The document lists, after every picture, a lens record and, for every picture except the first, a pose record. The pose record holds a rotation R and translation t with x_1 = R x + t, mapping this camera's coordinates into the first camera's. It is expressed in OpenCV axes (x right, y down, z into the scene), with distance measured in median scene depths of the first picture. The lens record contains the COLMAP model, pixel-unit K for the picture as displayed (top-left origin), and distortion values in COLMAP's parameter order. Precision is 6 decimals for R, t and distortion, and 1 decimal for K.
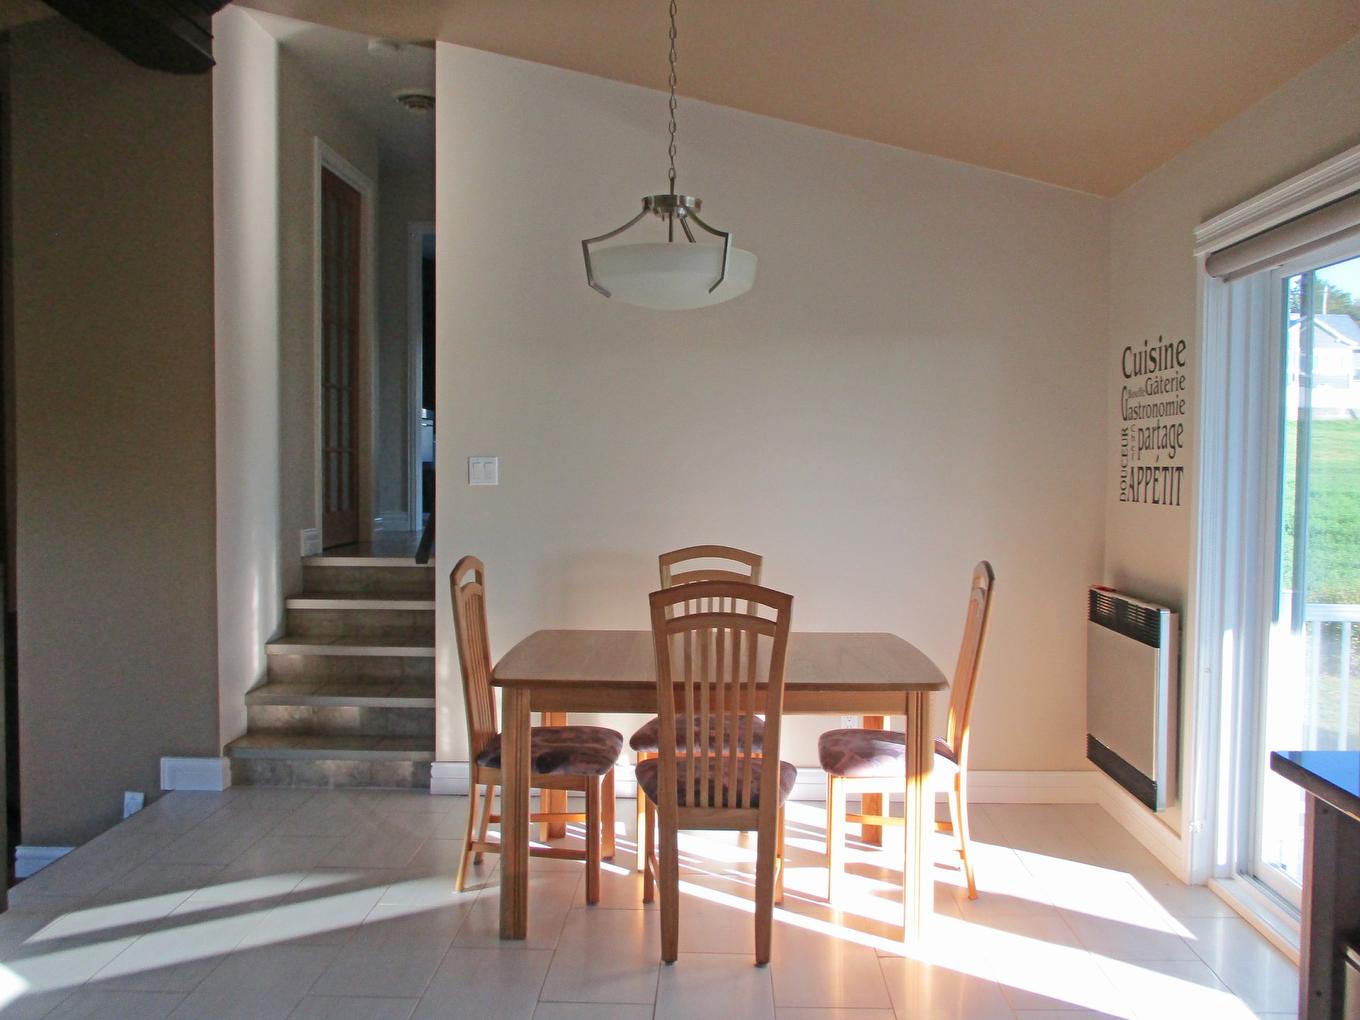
lens RADIAL K [[1143.4, 0, 680.0], [0, 1143.4, 510.0], [0, 0, 1]] dist [-0.035312, 0.009054]
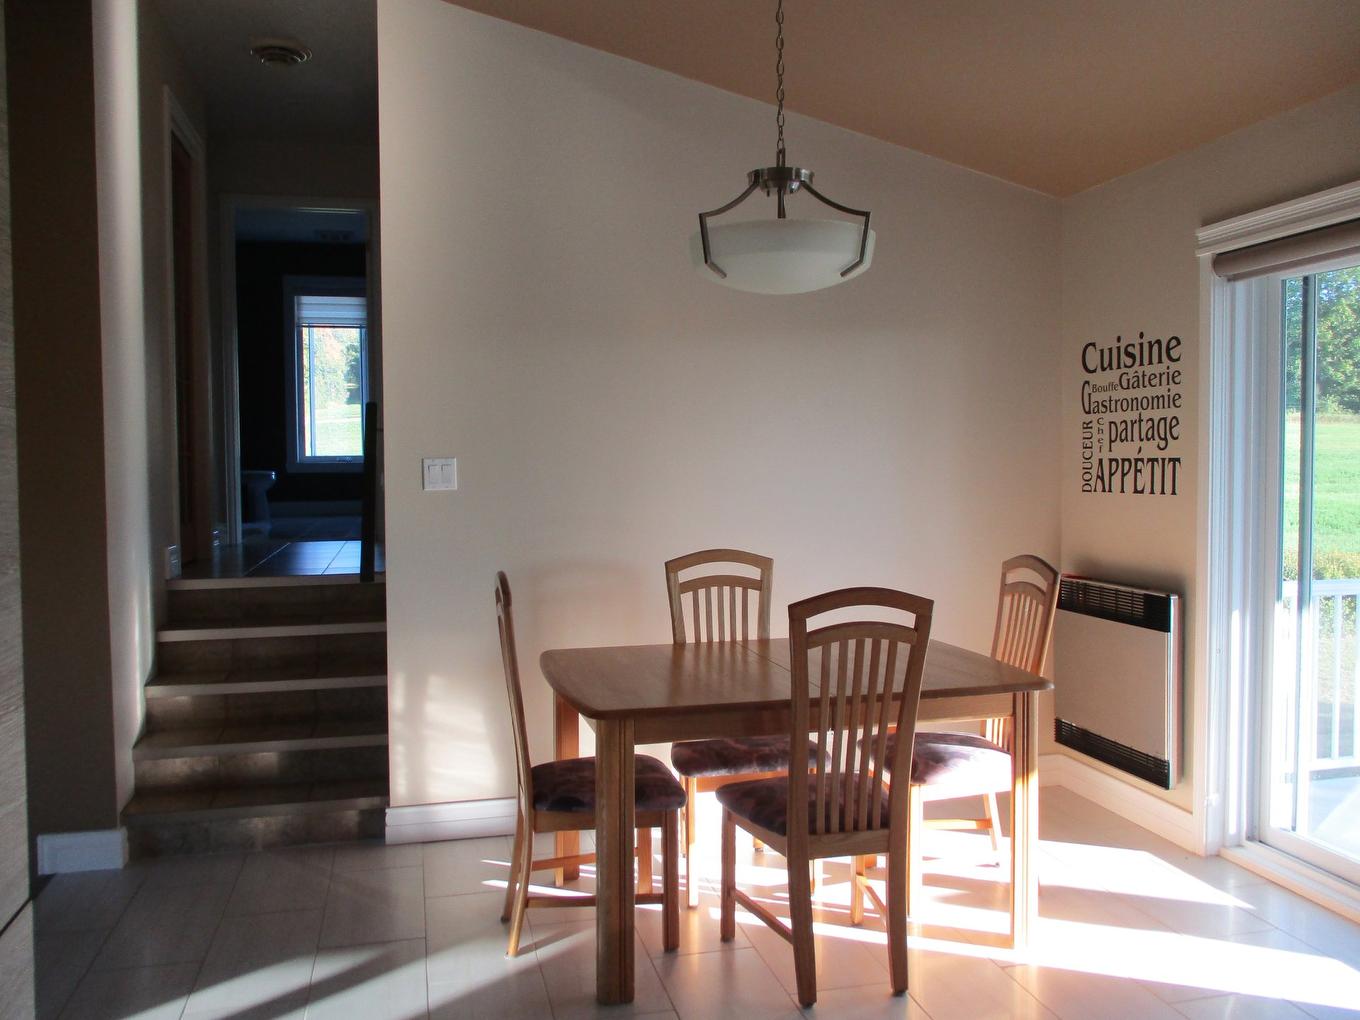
lens RADIAL K [[1143.4, 0, 680.0], [0, 1143.4, 510.0], [0, 0, 1]] dist [-0.035312, 0.009054]
pose [[0.961223, -0.027363, 0.274411, -0.278005], [0.026854, 0.999624, 0.005610, -0.007822], [-0.274461, 0.001977, 0.961596, 0.116020]]
